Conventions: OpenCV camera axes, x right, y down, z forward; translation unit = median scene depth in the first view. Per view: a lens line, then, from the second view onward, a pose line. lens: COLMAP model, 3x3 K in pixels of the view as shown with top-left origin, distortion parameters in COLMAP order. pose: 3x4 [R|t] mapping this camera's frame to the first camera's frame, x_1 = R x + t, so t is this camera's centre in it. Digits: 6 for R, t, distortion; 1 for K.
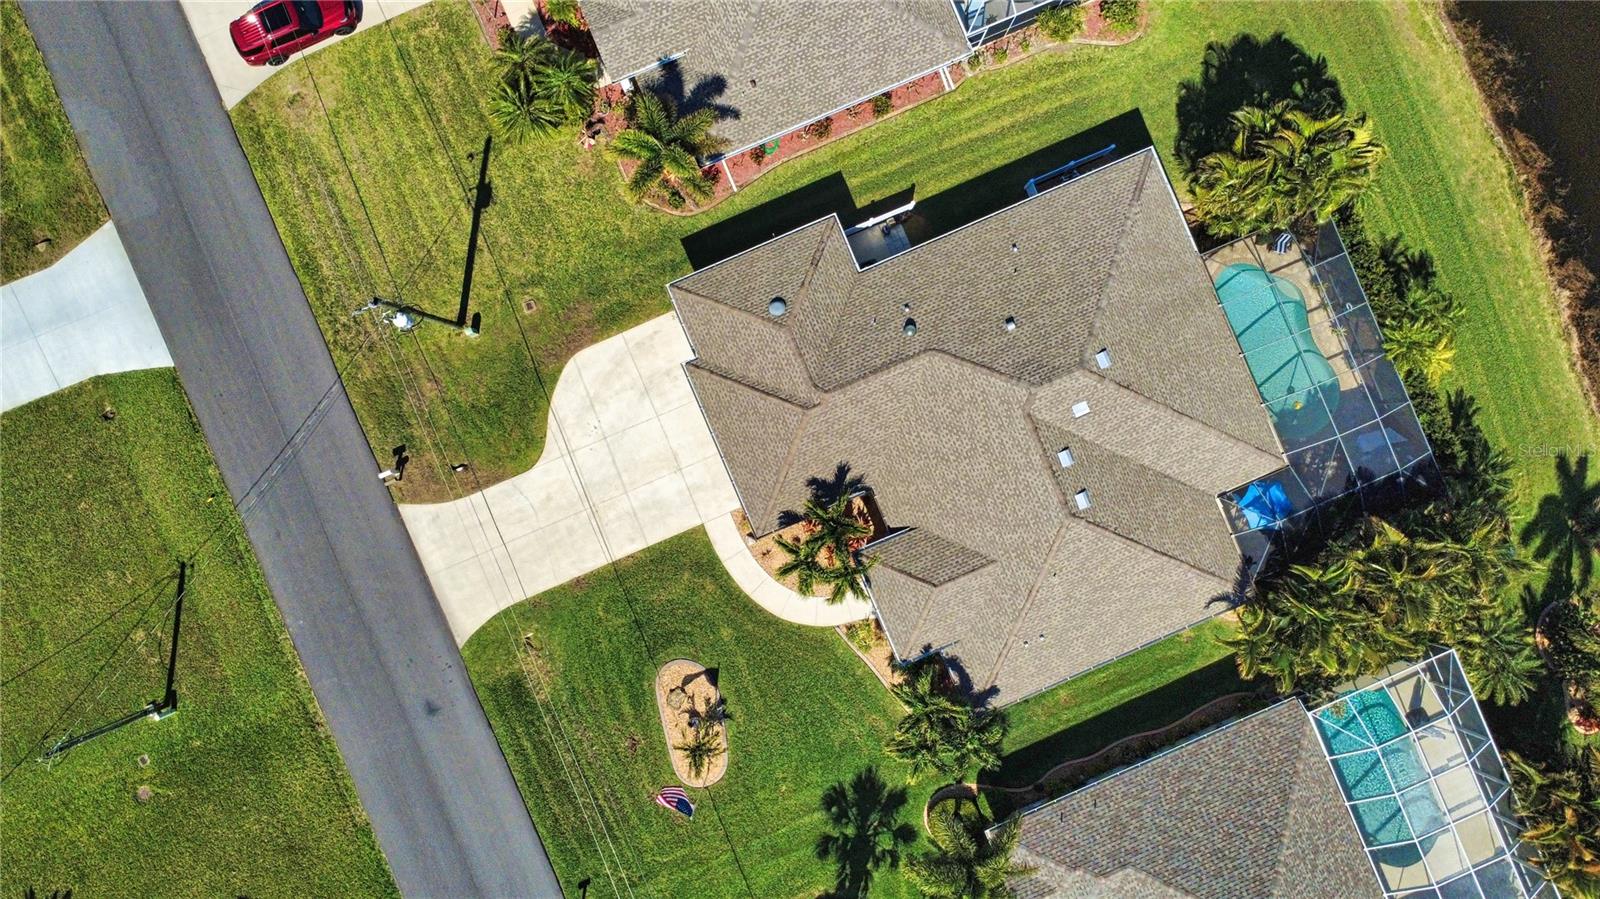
lens RADIAL K [[1162.7, 0, 797.3], [0, 1162.7, 447.6], [0, 0, 1]] dist [-0.002230, -0.001754]
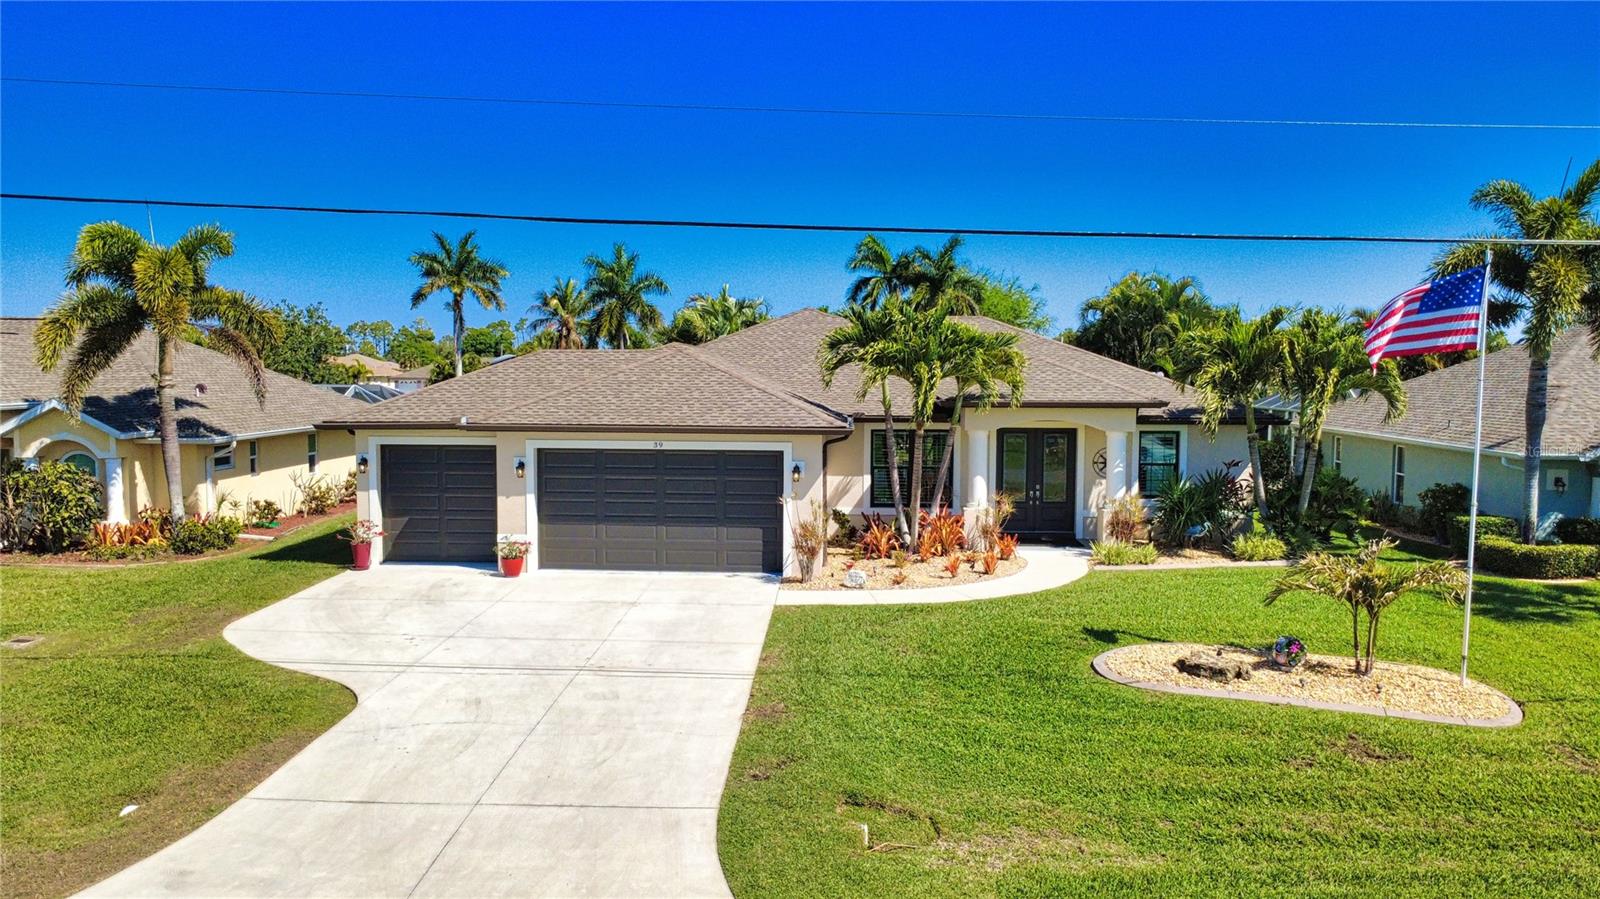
lens RADIAL K [[1161.2, 0, 799.9], [0, 1161.2, 450.5], [0, 0, 1]] dist [-0.002476, 0.001654]
pose [[0.431945, -0.083574, 0.898019, -0.448091], [0.901888, 0.045058, -0.429613, 0.250980], [-0.004559, 0.995482, 0.094837, 0.909351]]
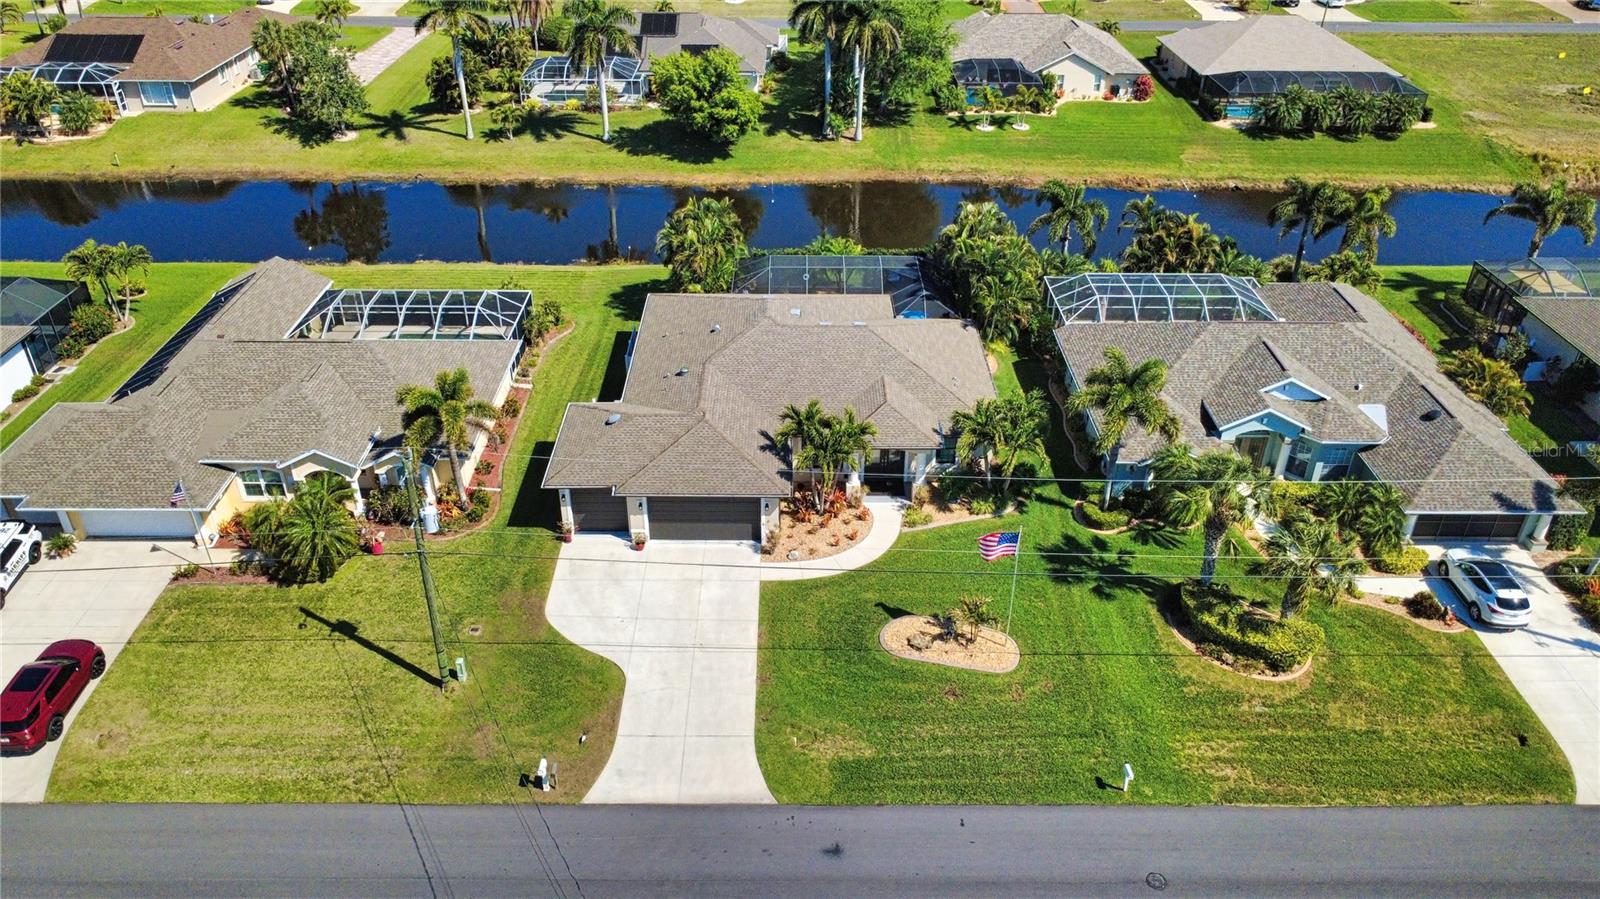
lens RADIAL K [[1161.2, 0, 799.9], [0, 1161.2, 450.5], [0, 0, 1]] dist [-0.002476, 0.001654]
pose [[0.387569, -0.500082, 0.774409, -0.790464], [0.921802, 0.217969, -0.320579, 0.395389], [-0.008481, 0.838098, 0.545454, 0.361521]]
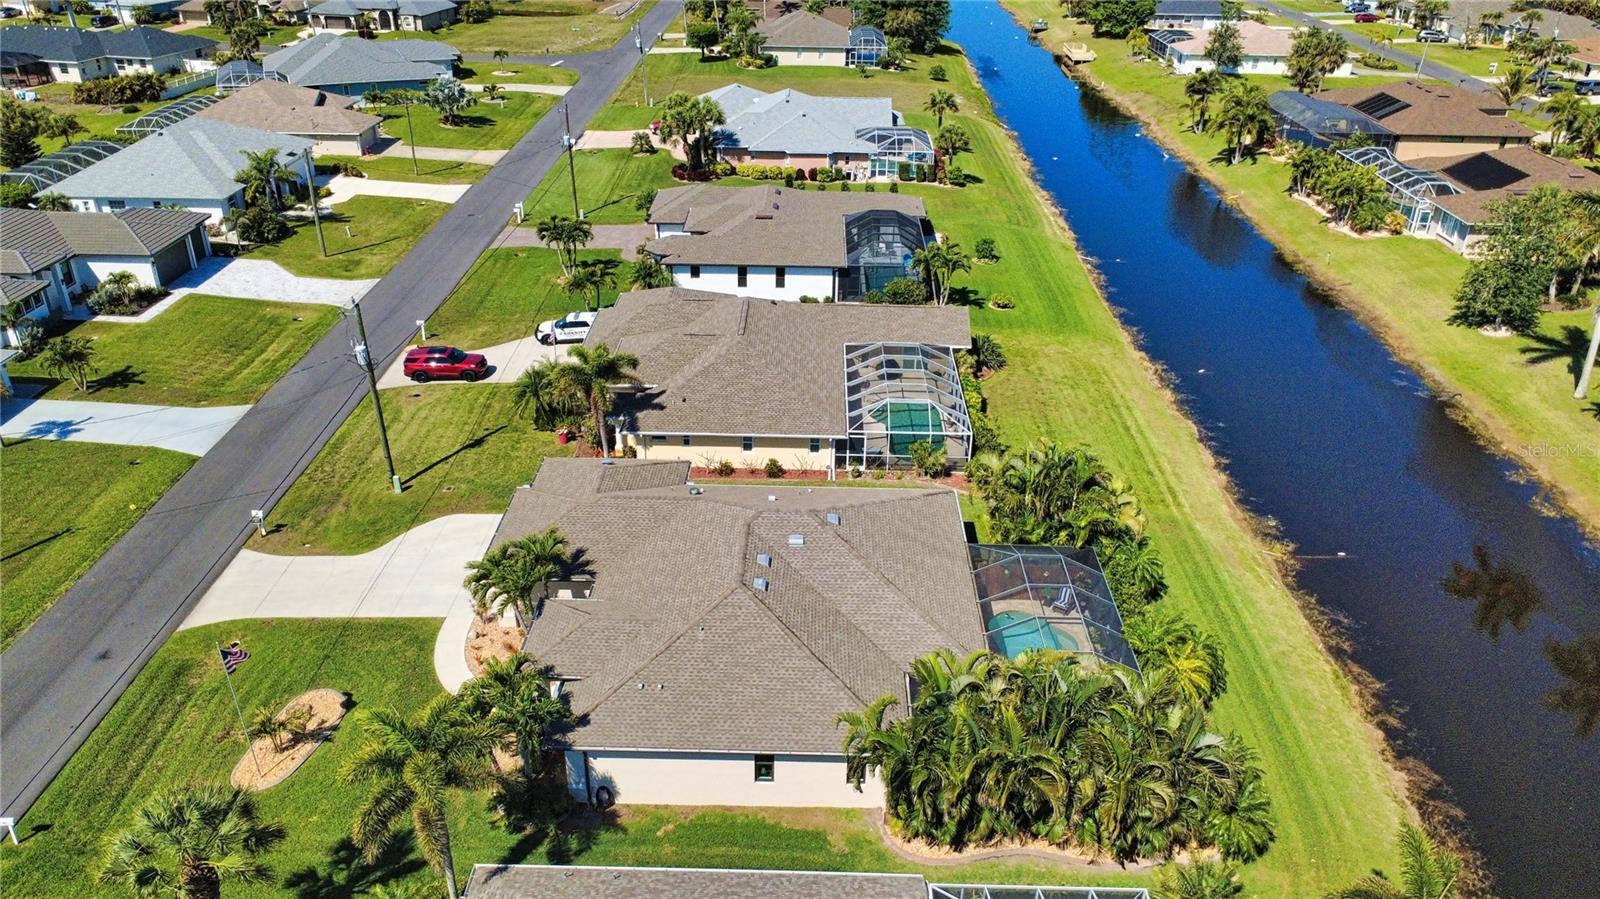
lens RADIAL K [[1161.2, 0, 799.9], [0, 1161.2, 450.5], [0, 0, 1]] dist [-0.002476, 0.001654]
pose [[0.912138, 0.182564, -0.366982, 0.561681], [-0.409767, 0.427576, -0.805773, 0.710231], [0.009808, 0.885353, 0.464816, 0.392615]]
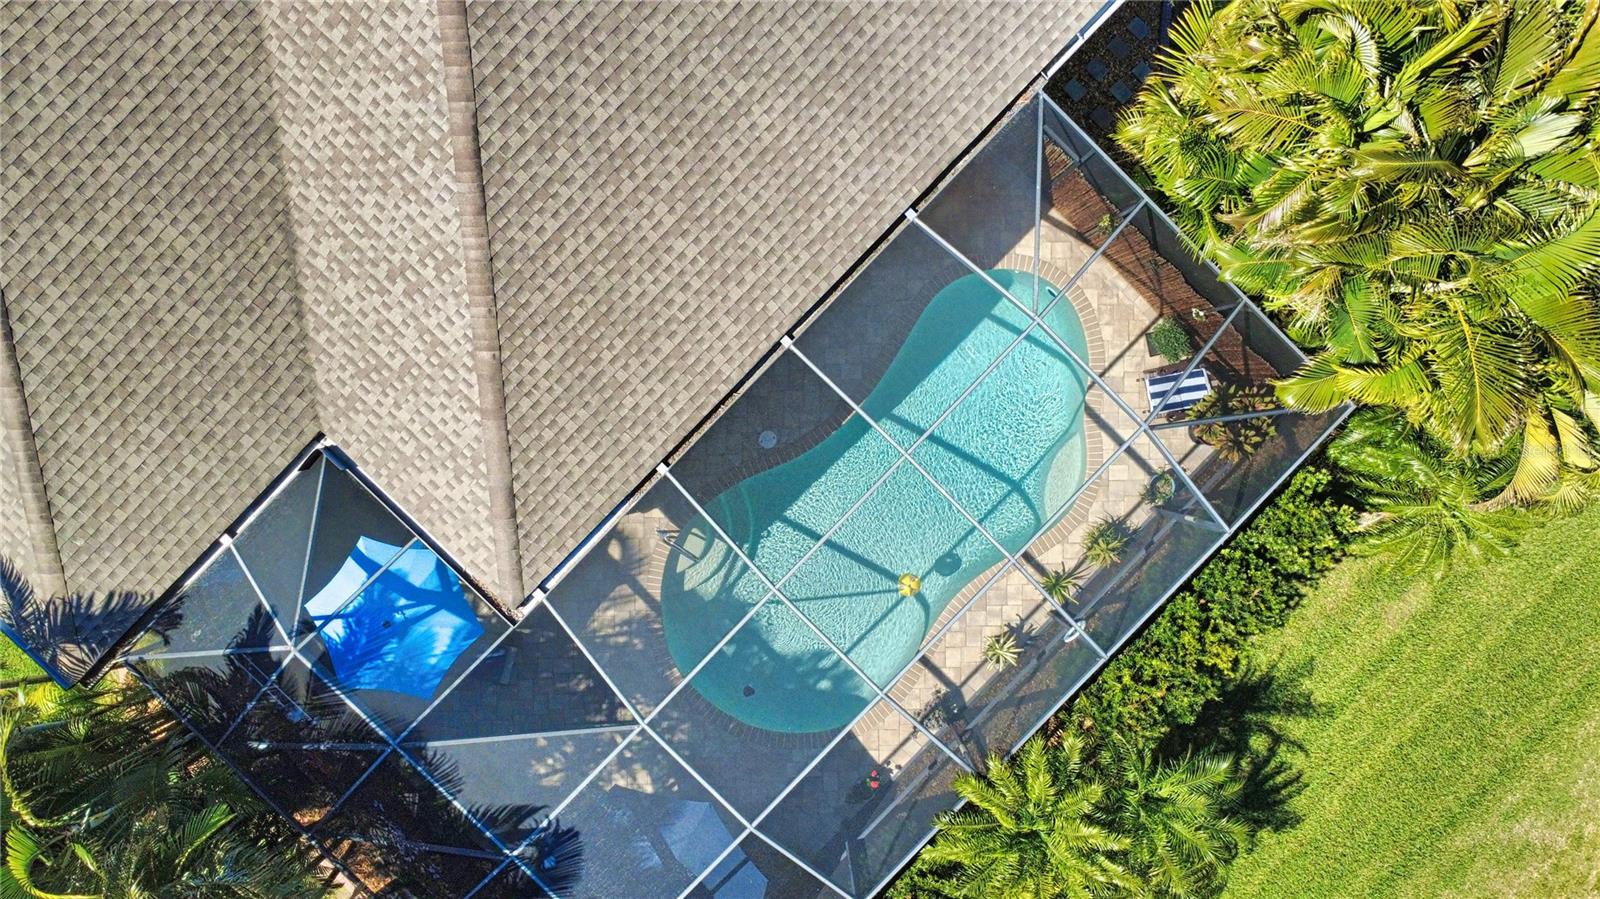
lens RADIAL K [[1161.2, 0, 799.9], [0, 1161.2, 450.5], [0, 0, 1]] dist [-0.002476, 0.001654]
pose [[0.382923, 0.923596, 0.018477, 0.385746], [-0.923780, 0.382837, 0.008131, -0.070841], [0.000436, -0.020182, 0.999796, 0.663258]]
